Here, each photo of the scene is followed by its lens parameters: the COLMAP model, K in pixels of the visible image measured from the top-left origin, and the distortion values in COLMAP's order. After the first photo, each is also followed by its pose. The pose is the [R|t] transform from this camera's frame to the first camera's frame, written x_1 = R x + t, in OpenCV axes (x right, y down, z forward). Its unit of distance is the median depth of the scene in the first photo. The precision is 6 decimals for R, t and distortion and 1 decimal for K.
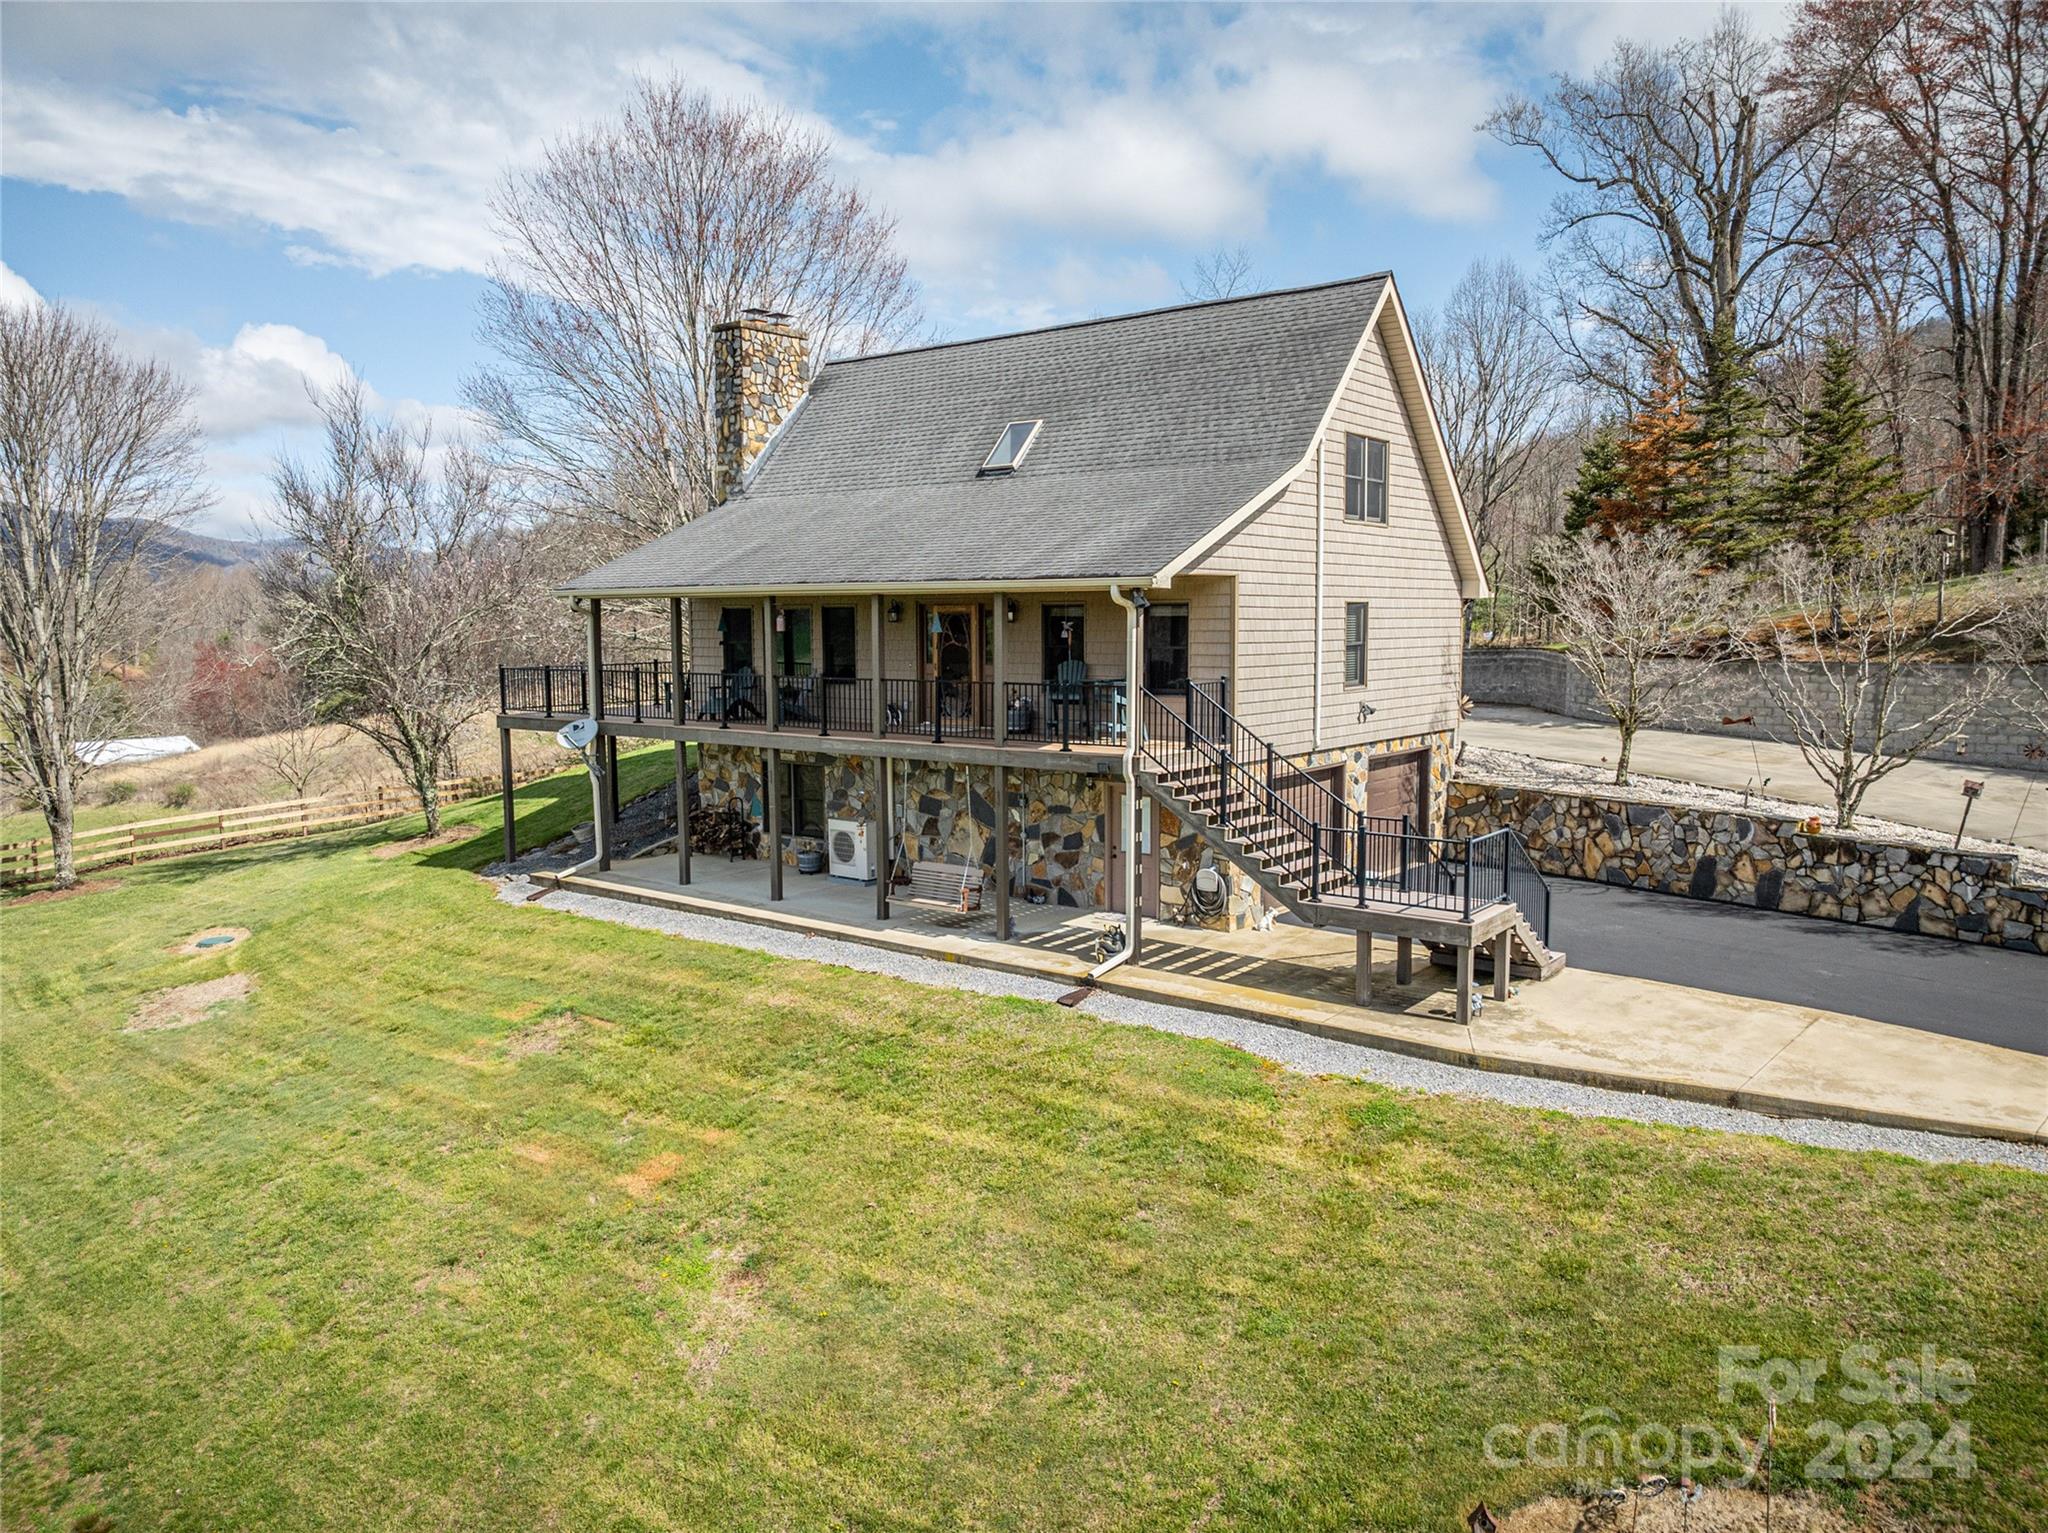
lens RADIAL K [[1444.8, 0, 1024.0], [0, 1444.8, 766.5], [0, 0, 1]] dist [-0.041328, -0.001685]
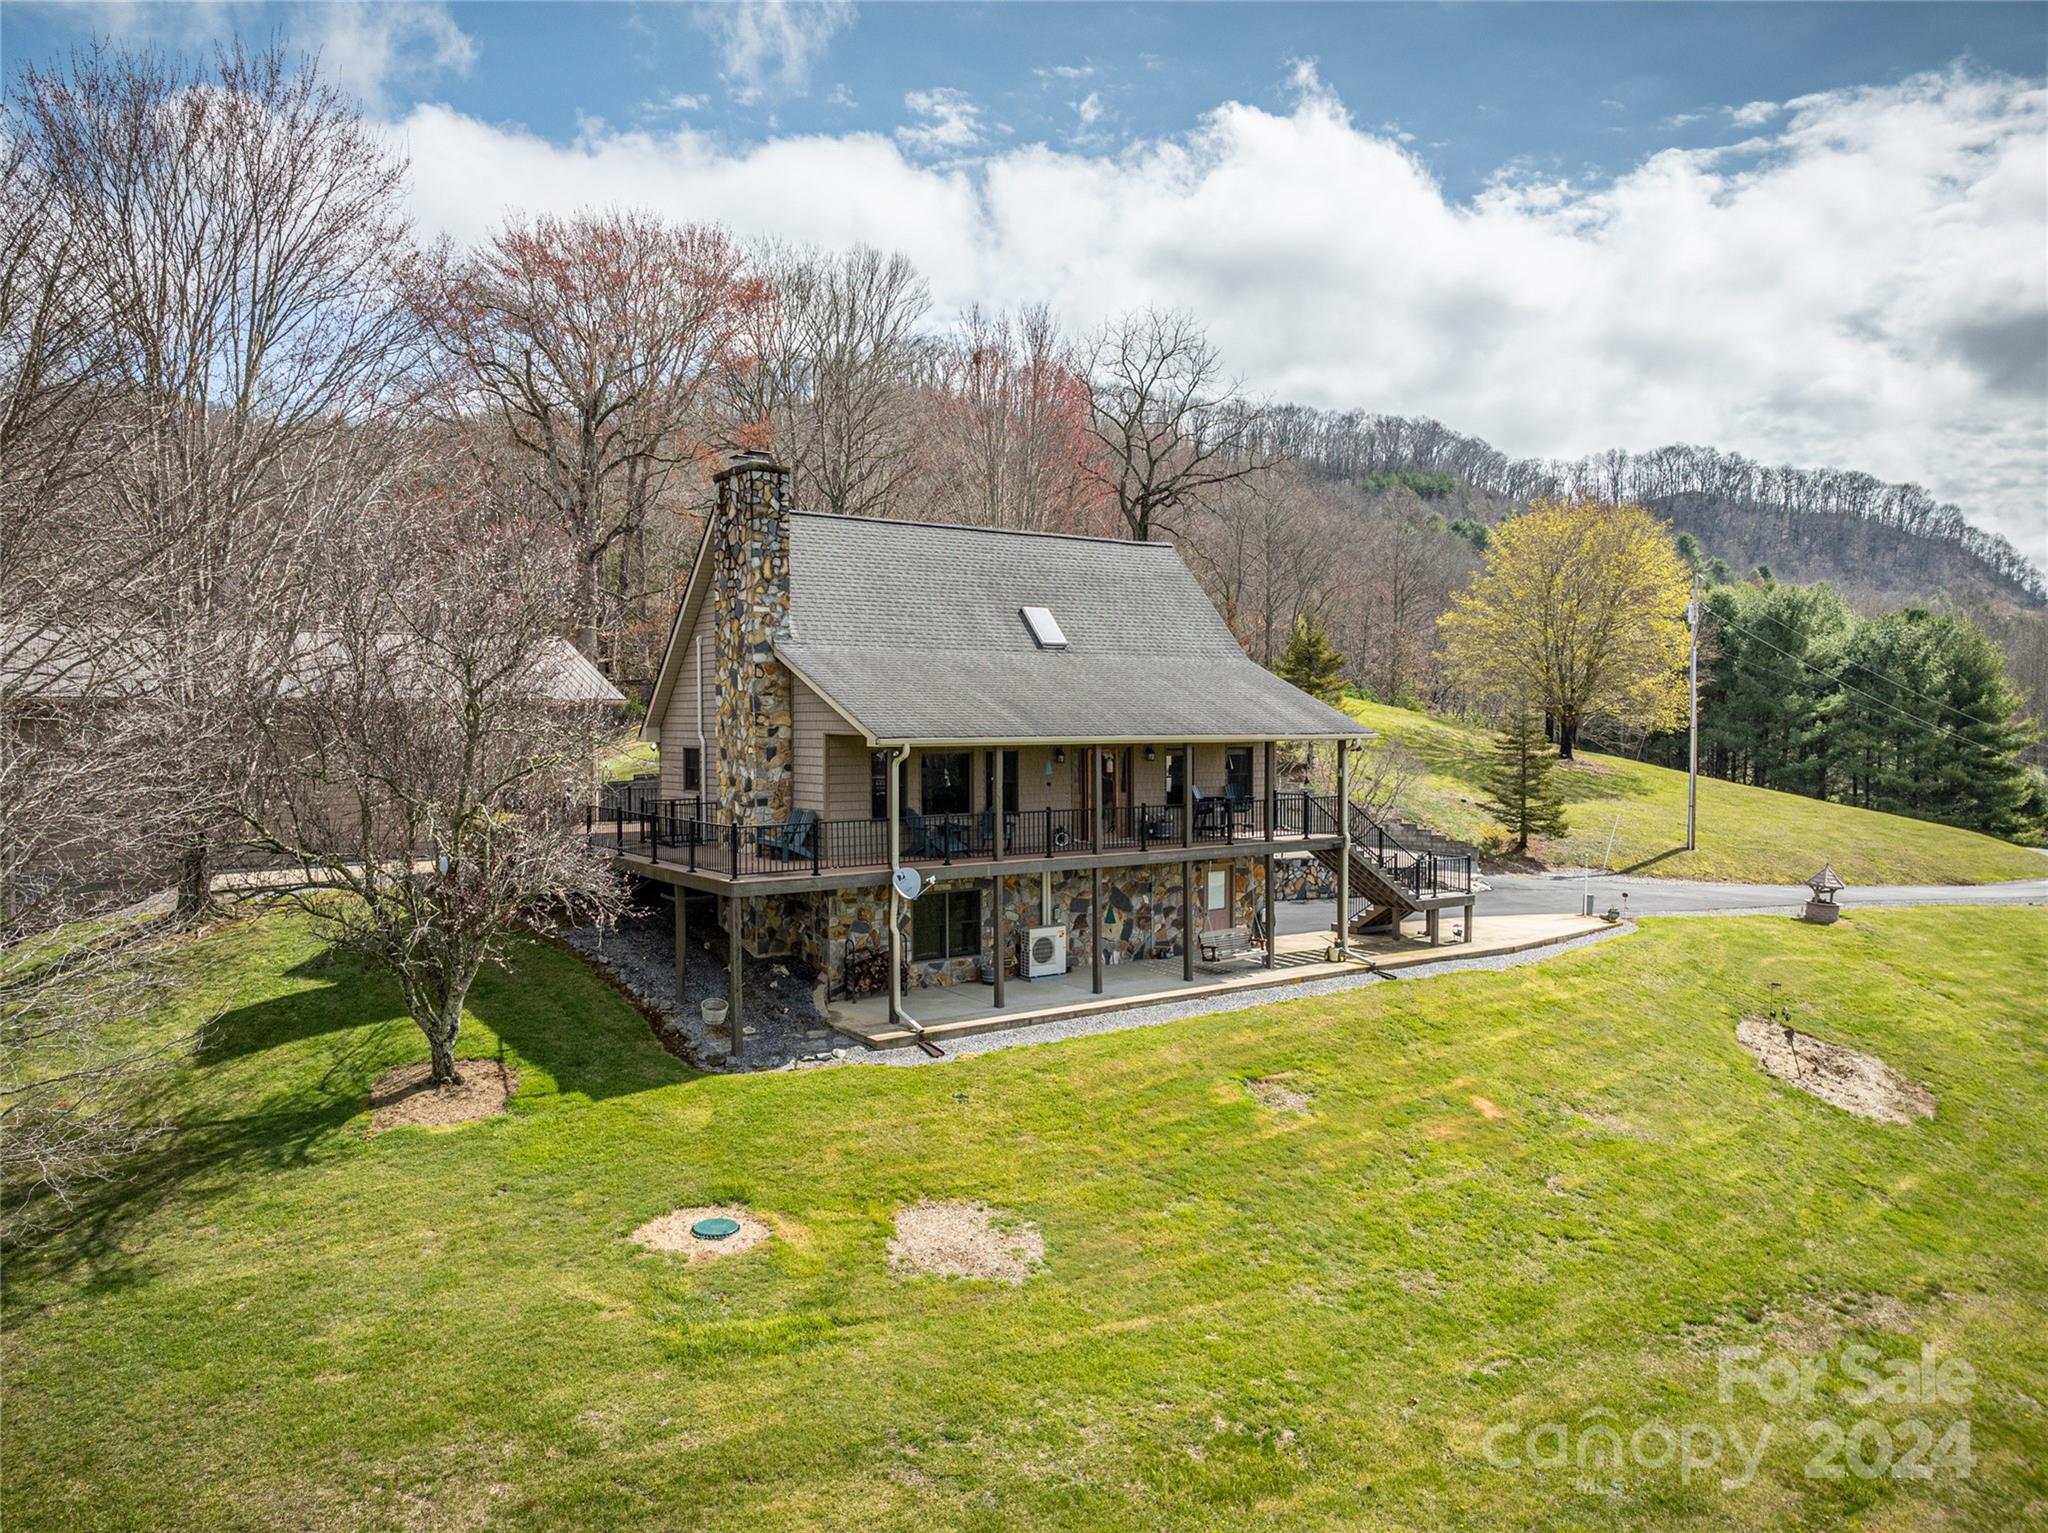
lens RADIAL K [[1444.8, 0, 1024.0], [0, 1444.8, 766.5], [0, 0, 1]] dist [-0.041328, -0.001685]
pose [[0.284829, -0.025455, 0.958240, -1.517003], [0.104209, 0.994545, -0.004556, -0.109789], [-0.952897, 0.101155, 0.285928, 0.783707]]
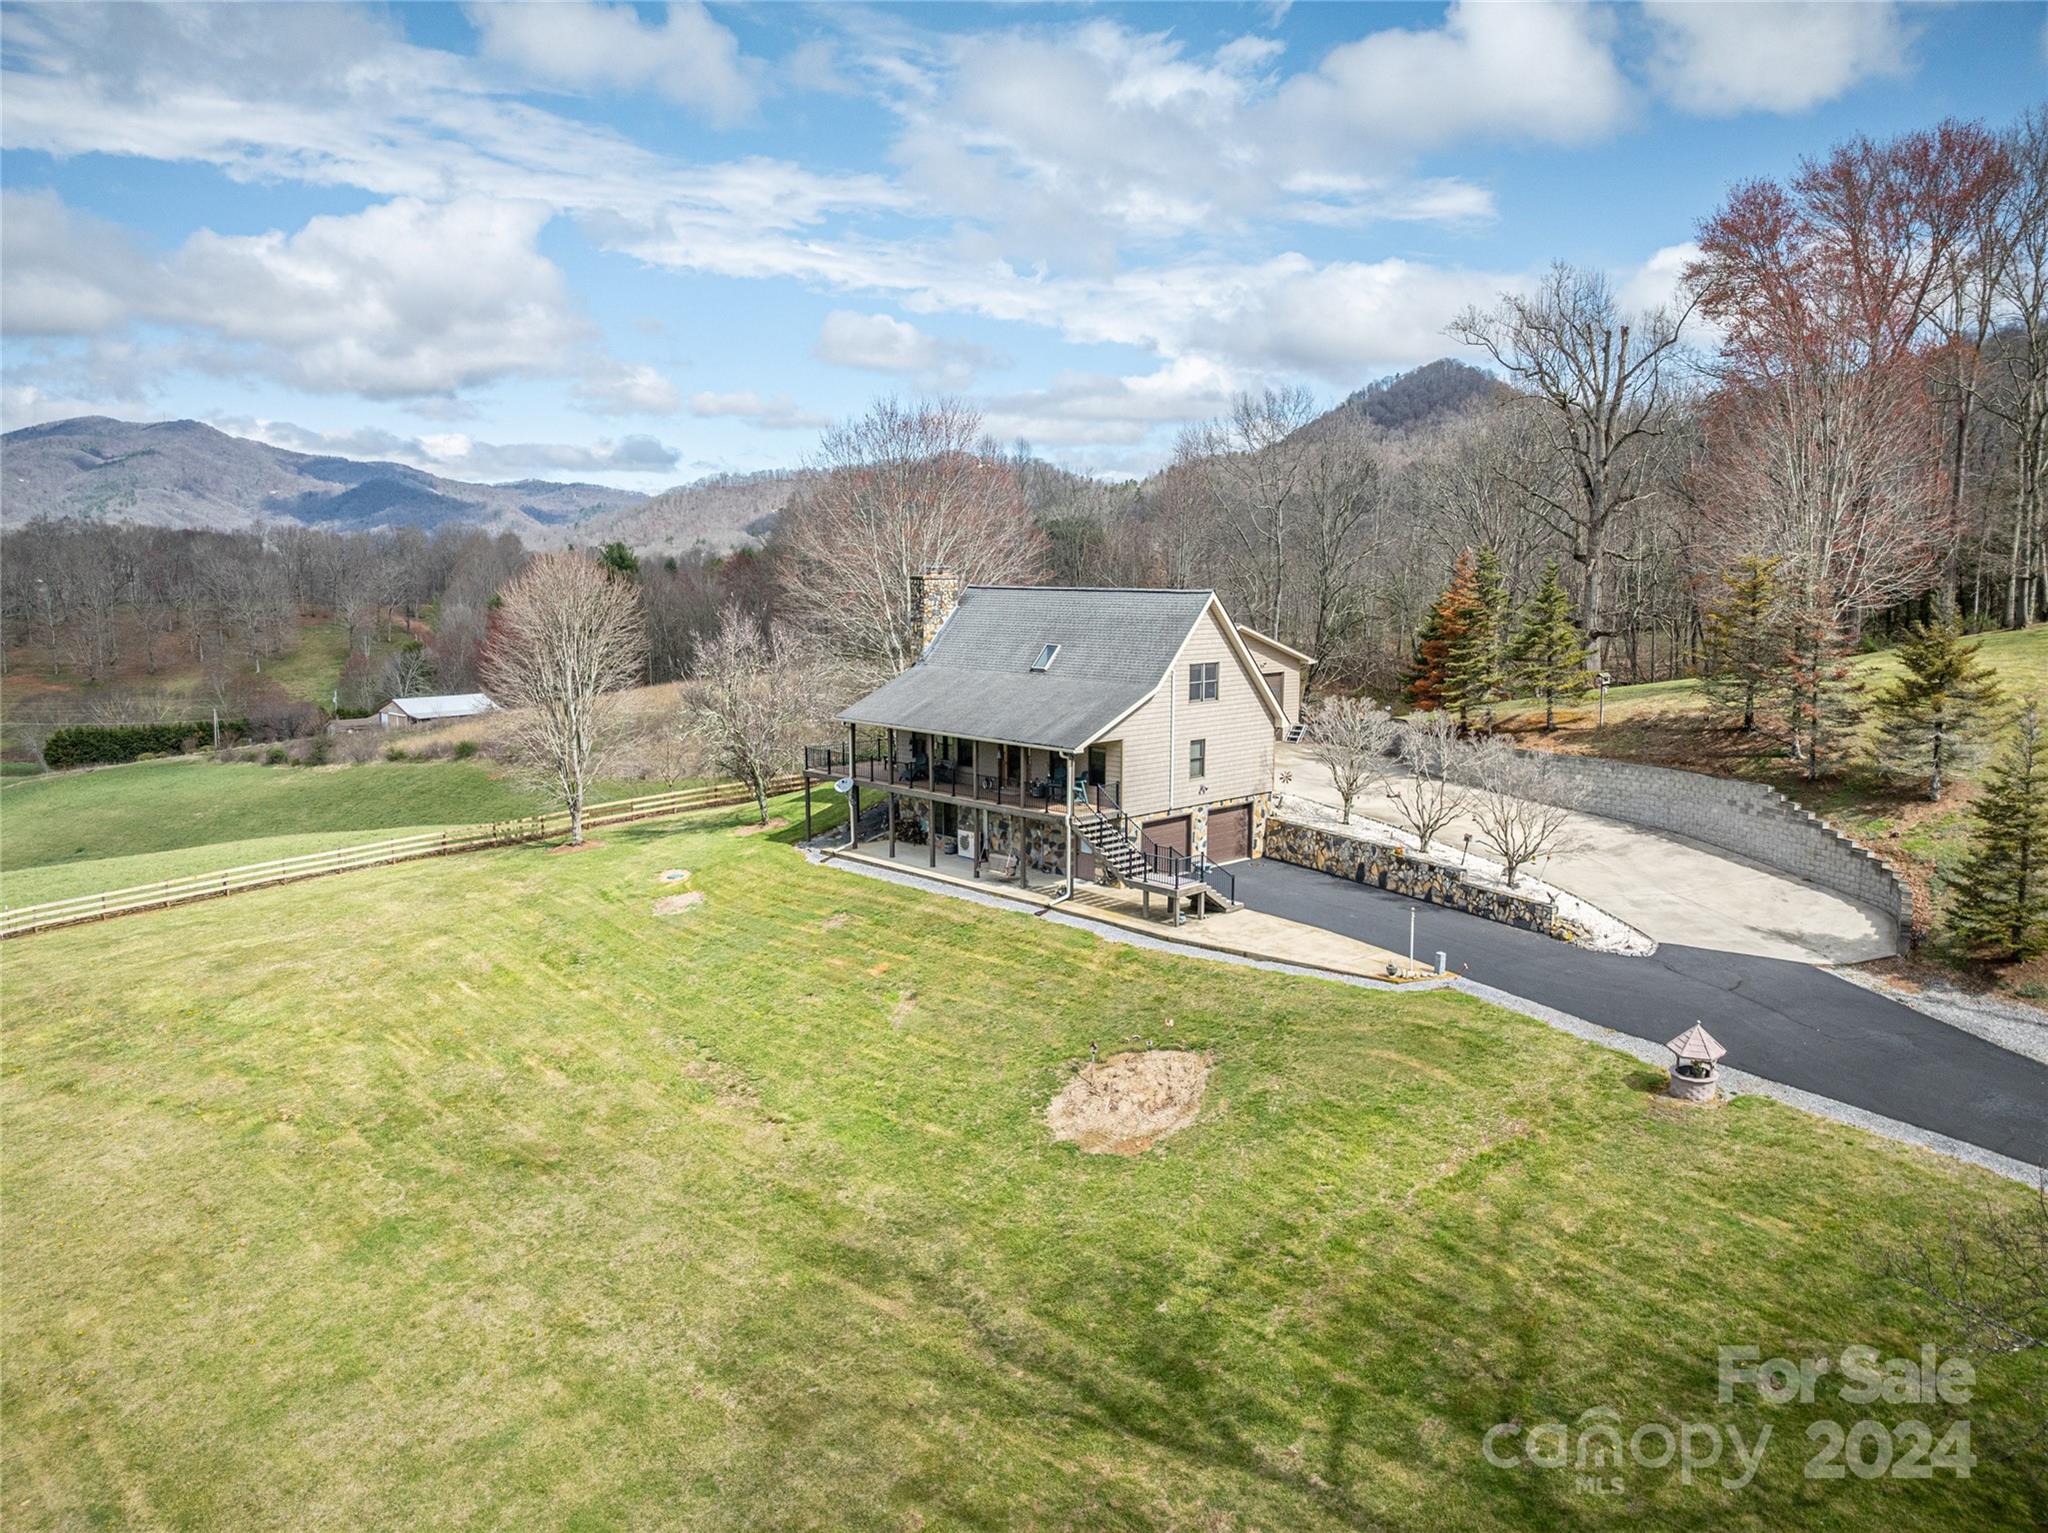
lens RADIAL K [[1444.8, 0, 1024.0], [0, 1444.8, 766.5], [0, 0, 1]] dist [-0.041328, -0.001685]
pose [[0.990290, 0.026171, -0.136530, 0.303722], [-0.020665, 0.998921, 0.041595, -0.178643], [0.137471, -0.038370, 0.989762, -1.336184]]
